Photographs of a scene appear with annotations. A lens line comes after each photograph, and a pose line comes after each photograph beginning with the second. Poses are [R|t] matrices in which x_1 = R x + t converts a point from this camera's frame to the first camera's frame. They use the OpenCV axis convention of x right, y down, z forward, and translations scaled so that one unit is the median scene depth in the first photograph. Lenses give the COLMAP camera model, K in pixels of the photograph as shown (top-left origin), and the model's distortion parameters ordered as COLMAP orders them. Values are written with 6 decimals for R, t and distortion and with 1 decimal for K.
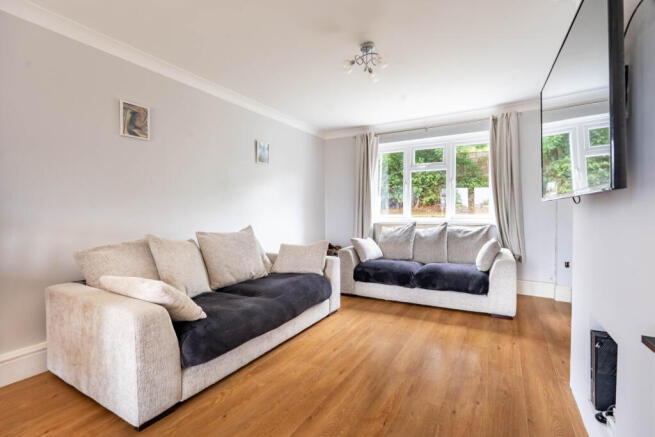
lens RADIAL K [[299.5, 0, 326.1], [0, 299.5, 223.0], [0, 0, 1]] dist [-0.000060, 0.000064]
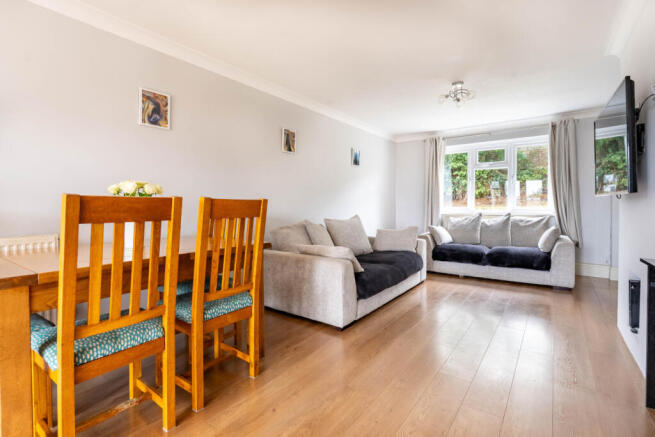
lens RADIAL K [[302.6, 0, 328.6], [0, 302.6, 213.5], [0, 0, 1]] dist [-0.000786, -0.000418]
pose [[0.994244, 0.003004, -0.107098, -0.205746], [-0.003782, 0.999968, -0.007059, 0.011832], [0.107073, 0.007423, 0.994223, -0.298682]]
